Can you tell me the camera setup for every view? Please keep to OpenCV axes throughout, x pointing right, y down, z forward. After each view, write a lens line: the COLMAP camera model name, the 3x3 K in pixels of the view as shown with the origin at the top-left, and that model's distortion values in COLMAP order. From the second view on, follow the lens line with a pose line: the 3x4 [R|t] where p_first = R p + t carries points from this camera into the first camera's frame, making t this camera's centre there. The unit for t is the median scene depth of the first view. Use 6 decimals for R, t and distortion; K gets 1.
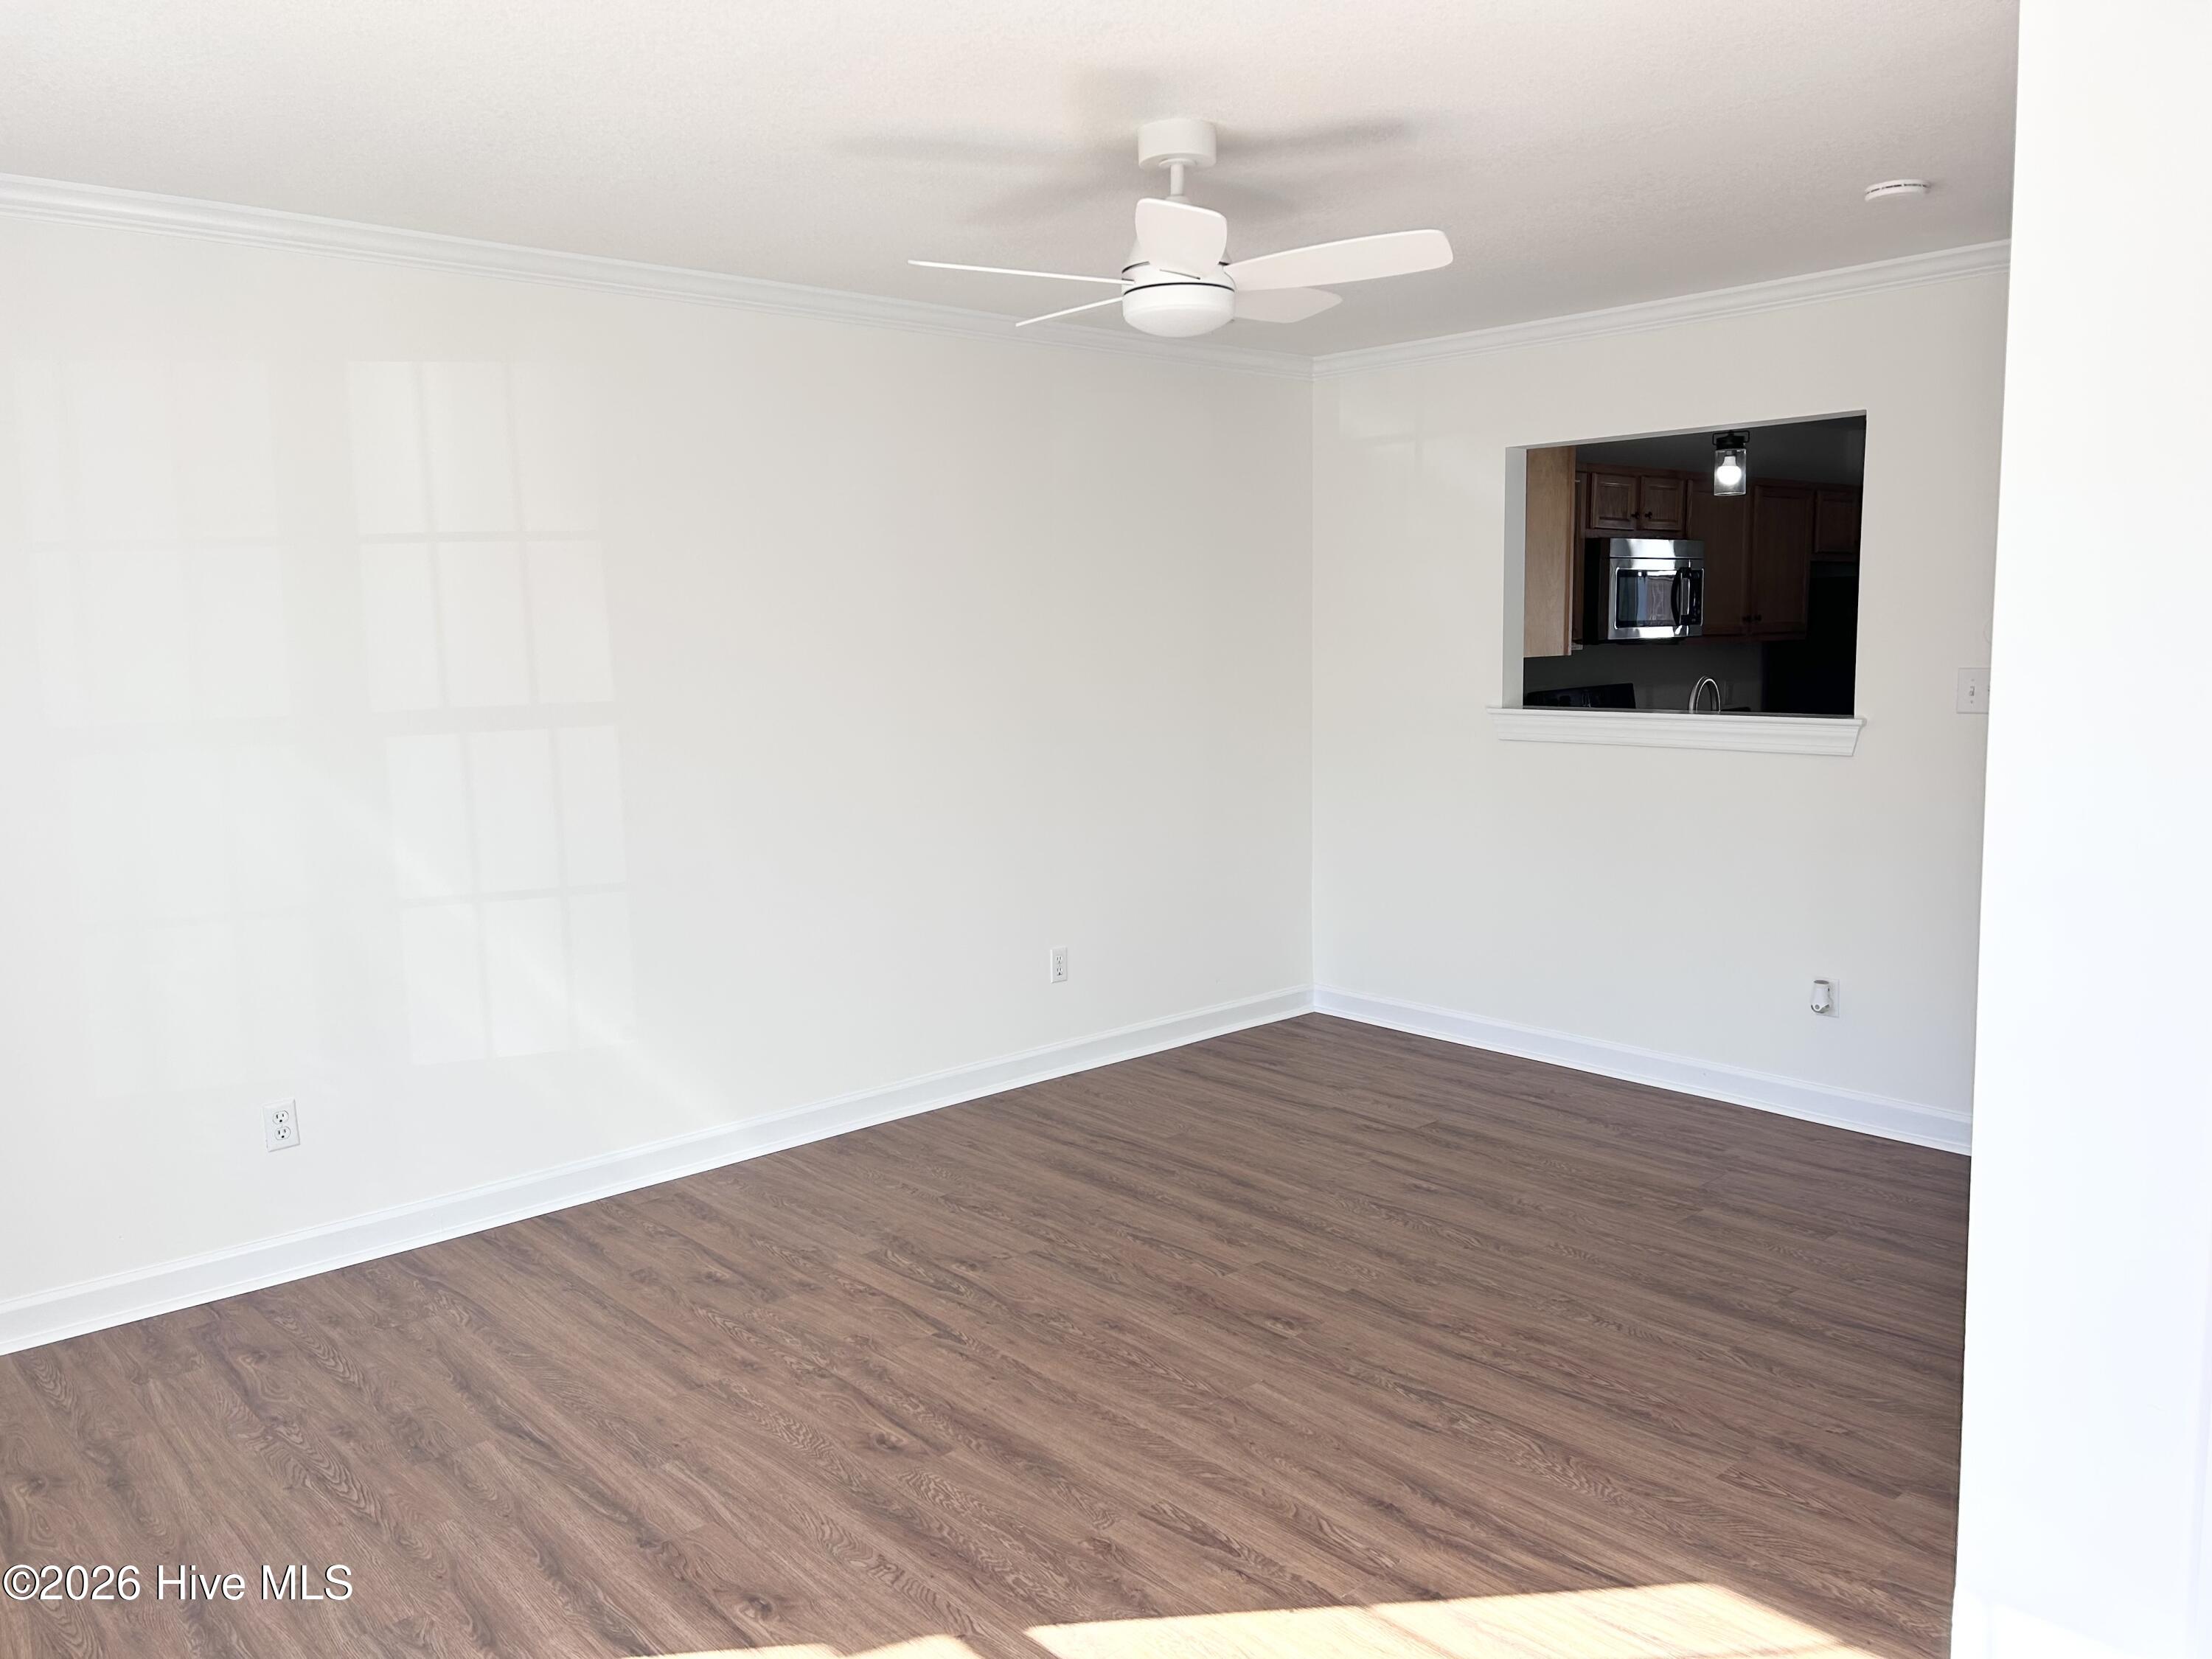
lens RADIAL K [[1667.1, 0, 1098.3], [0, 1667.1, 816.1], [0, 0, 1]] dist [0.074016, -0.064026]
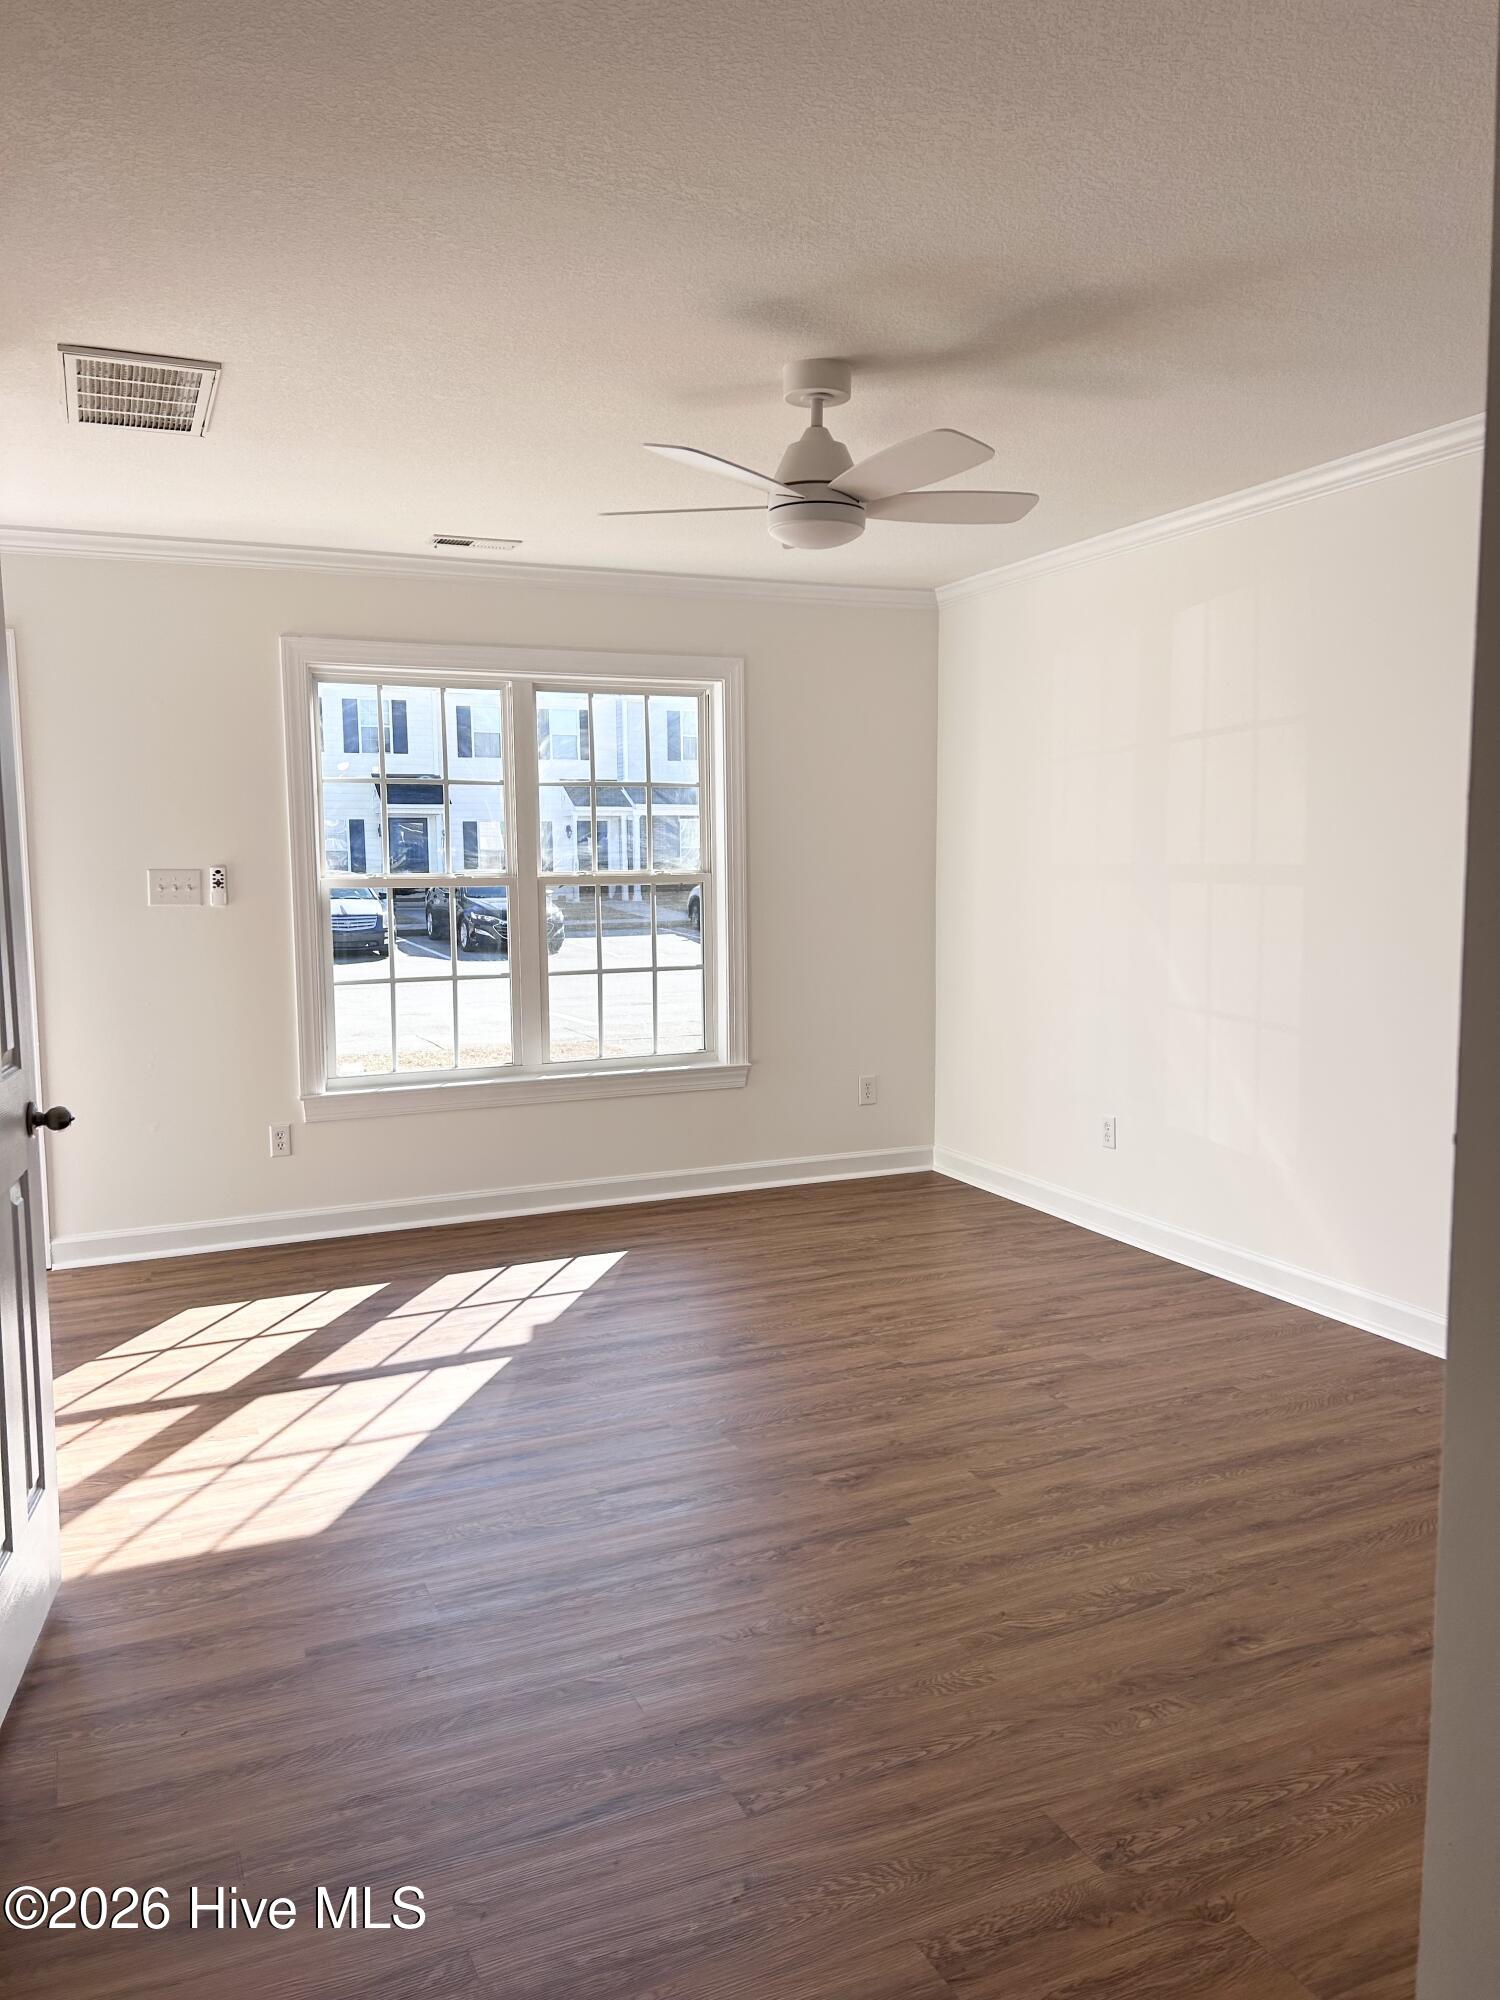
lens RADIAL K [[1507.3, 0, 748.0], [0, 1507.3, 1006.2], [0, 0, 1]] dist [0.074016, -0.064026]
pose [[-0.313453, 0.120308, -0.941952, 0.968752], [-0.093866, 0.983159, 0.156807, -0.121697], [0.944953, 0.137569, -0.296882, 1.179416]]
